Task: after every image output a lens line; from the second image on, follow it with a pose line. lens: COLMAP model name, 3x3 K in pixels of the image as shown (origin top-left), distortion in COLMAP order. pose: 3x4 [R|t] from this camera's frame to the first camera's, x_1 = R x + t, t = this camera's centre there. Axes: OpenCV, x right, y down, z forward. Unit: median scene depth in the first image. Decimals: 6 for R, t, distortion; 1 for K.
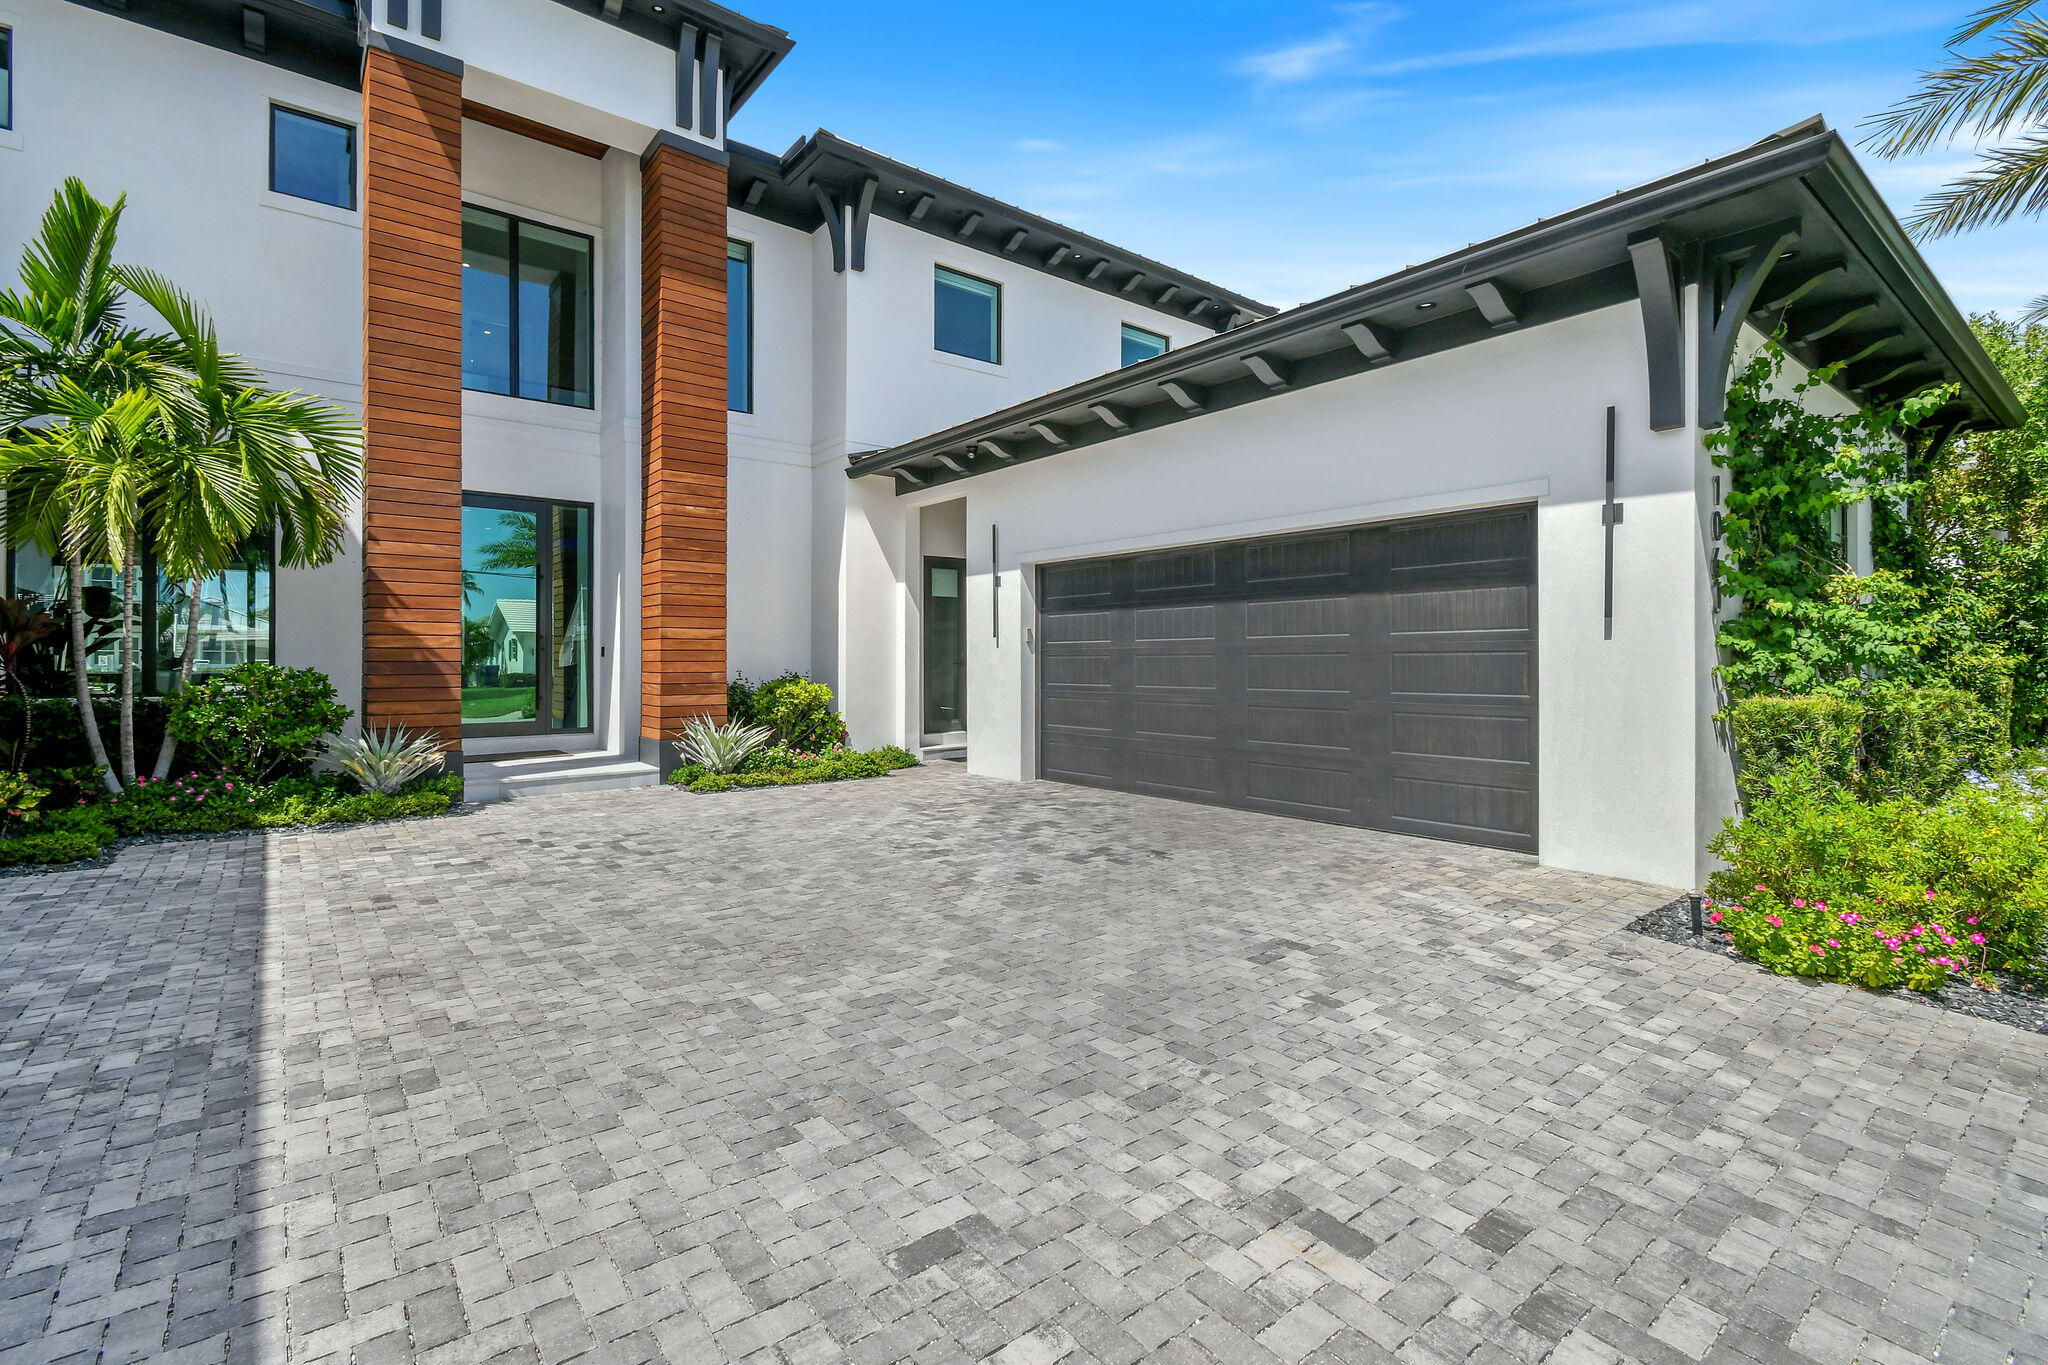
lens RADIAL K [[941.6, 0, 1078.8], [0, 941.6, 663.0], [0, 0, 1]] dist [0.000520, -0.000171]
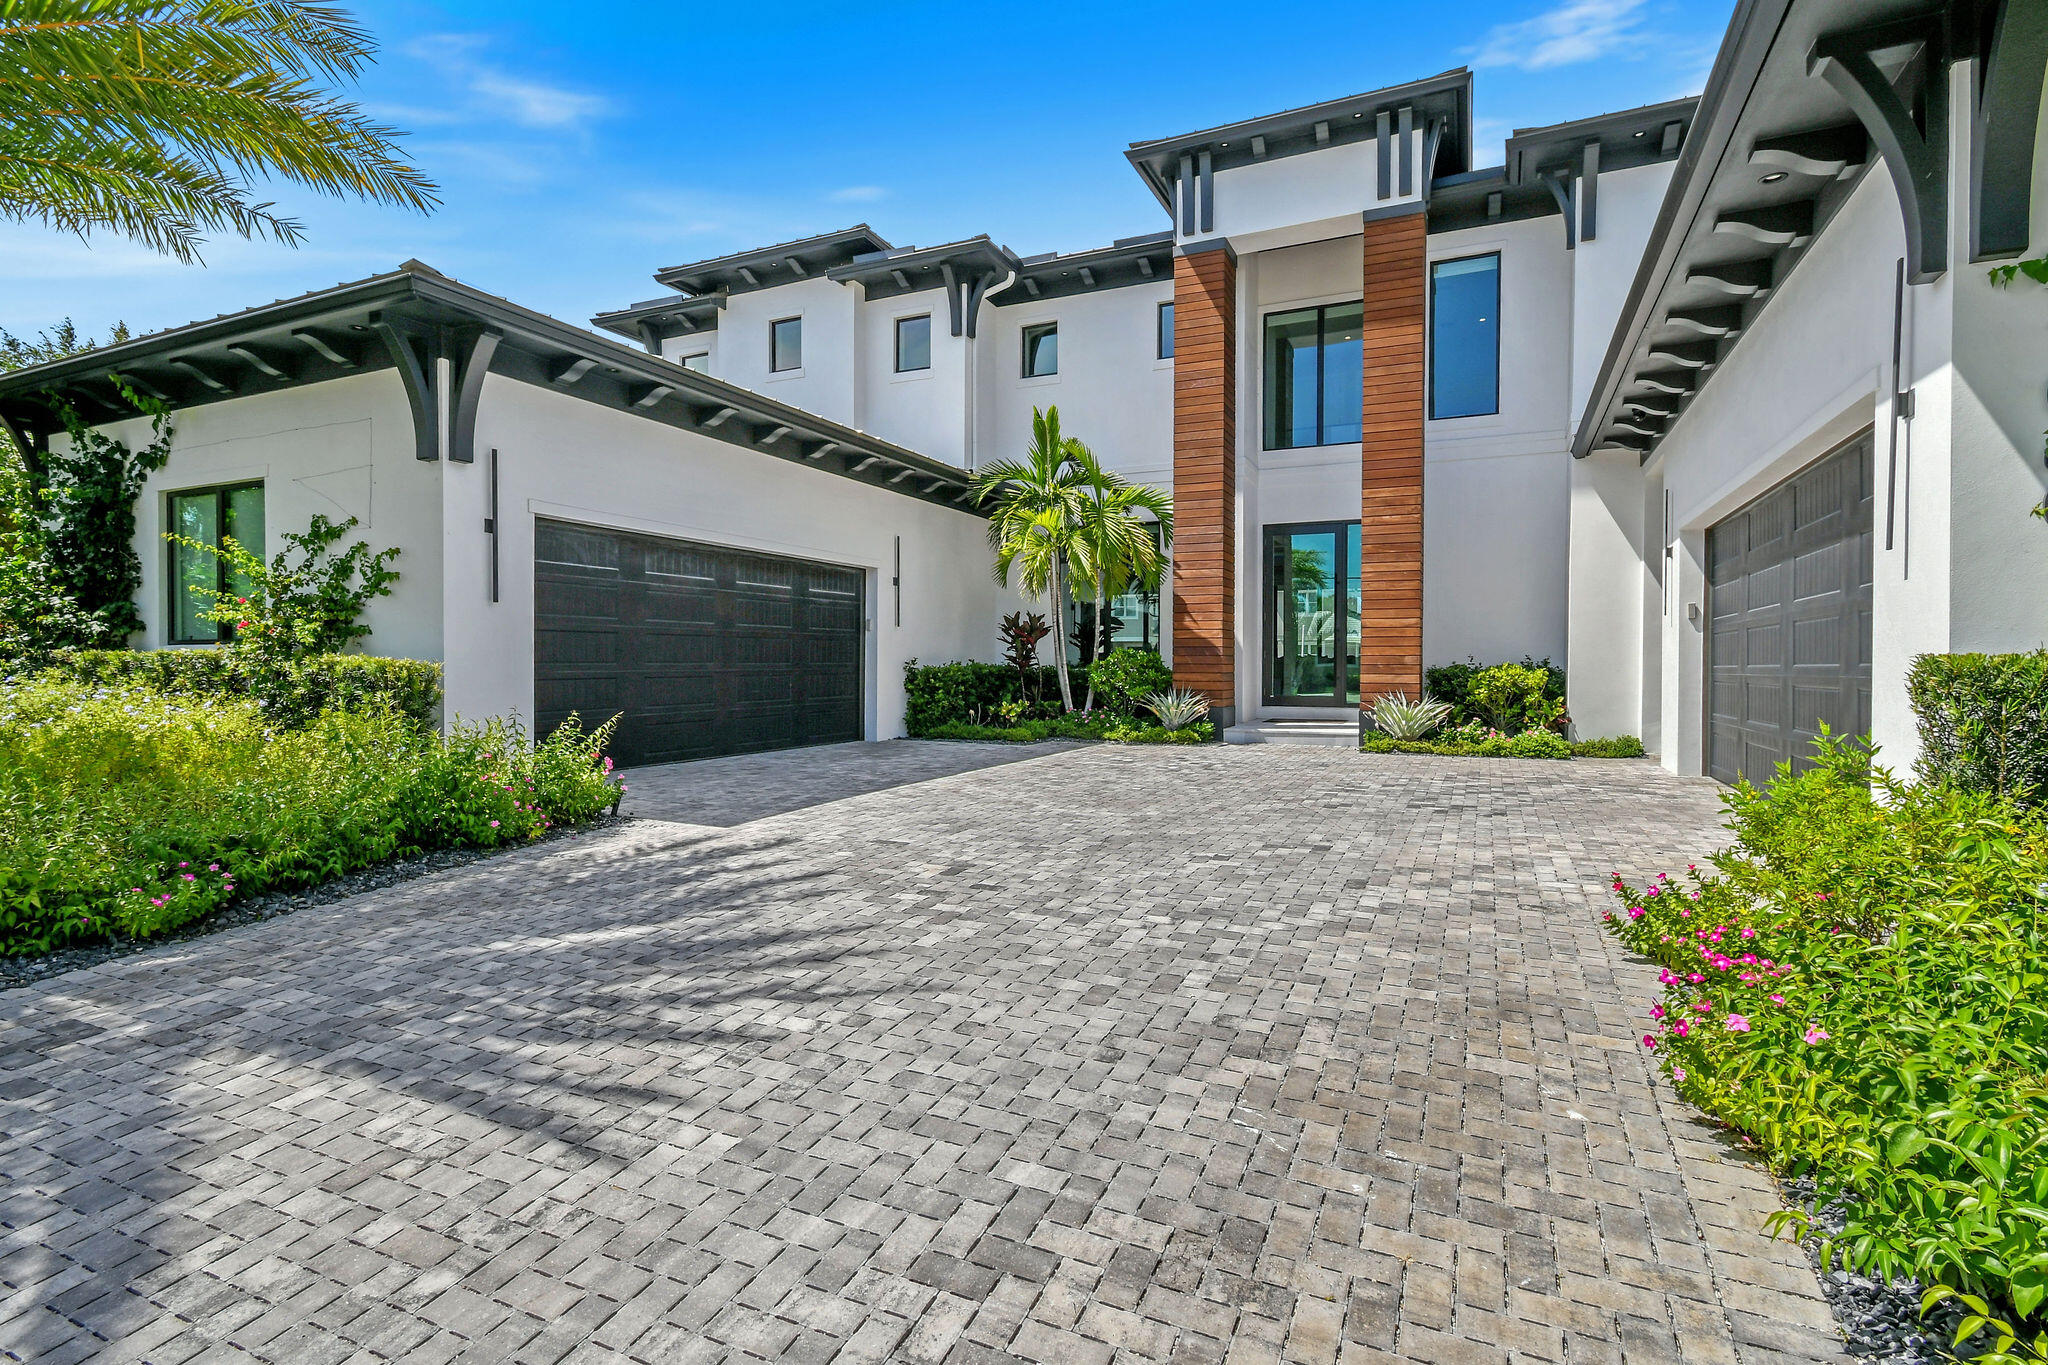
lens RADIAL K [[994.4, 0, 1012.6], [0, 994.4, 695.0], [0, 0, 1]] dist [0.004842, 0.000149]
pose [[0.428112, 0.027771, -0.903299, 0.649327], [-0.000138, 0.999530, 0.030664, 0.027659], [0.903726, -0.013003, 0.427914, 0.027474]]
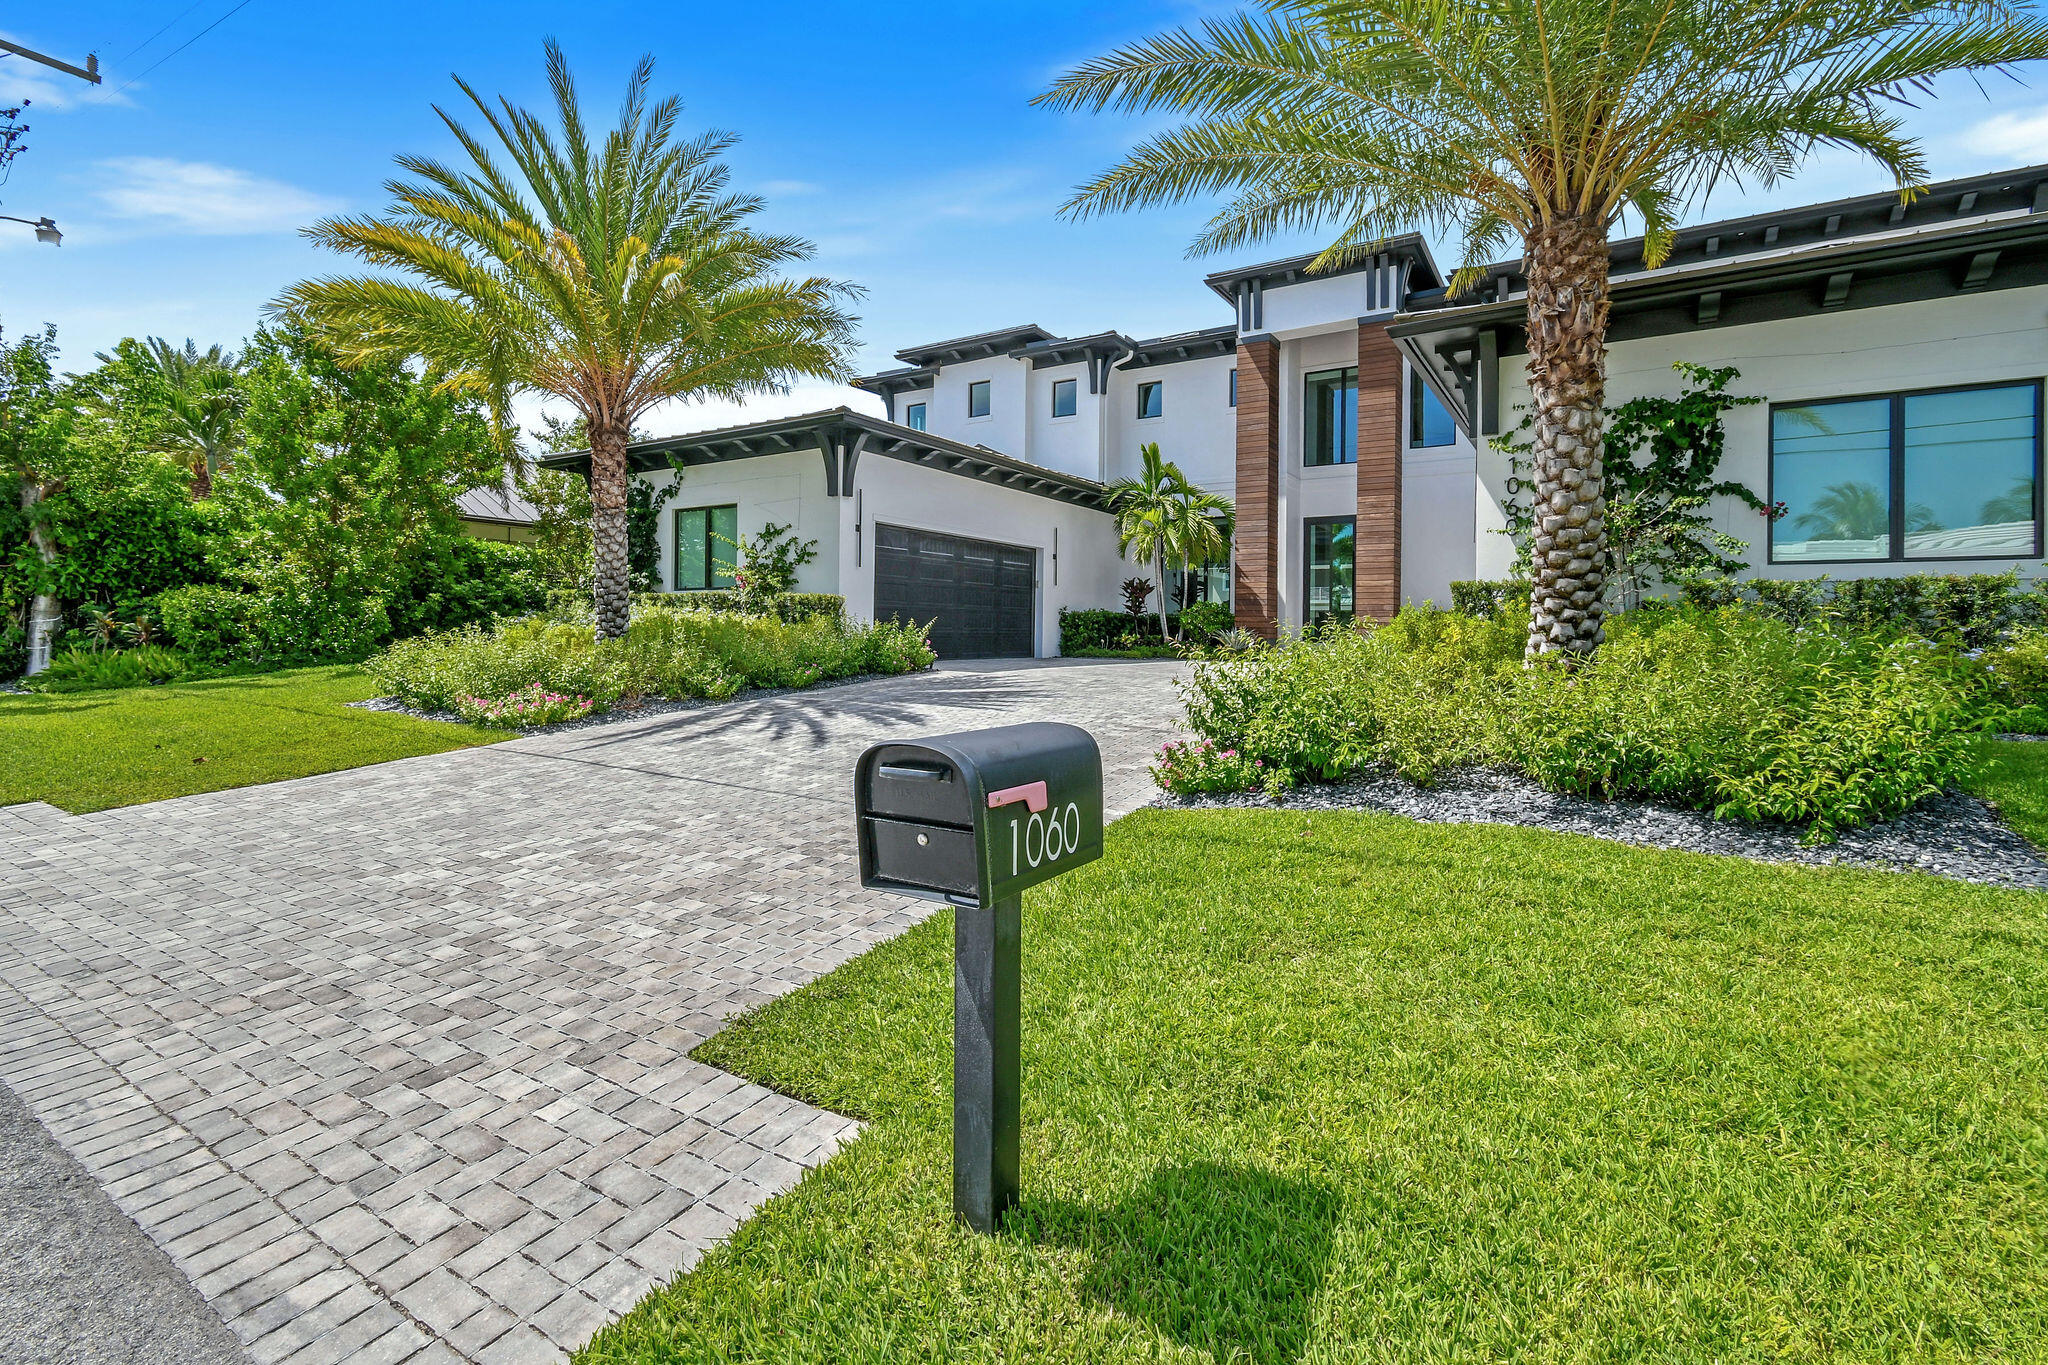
lens RADIAL K [[916.3, 0, 1063.6], [0, 916.3, 641.3], [0, 0, 1]] dist [0.003820, -0.000138]
pose [[0.353898, 0.010045, -0.935230, 1.275764], [-0.005596, 0.999947, 0.008623, 0.086470], [0.935267, 0.002182, 0.353935, -0.245311]]
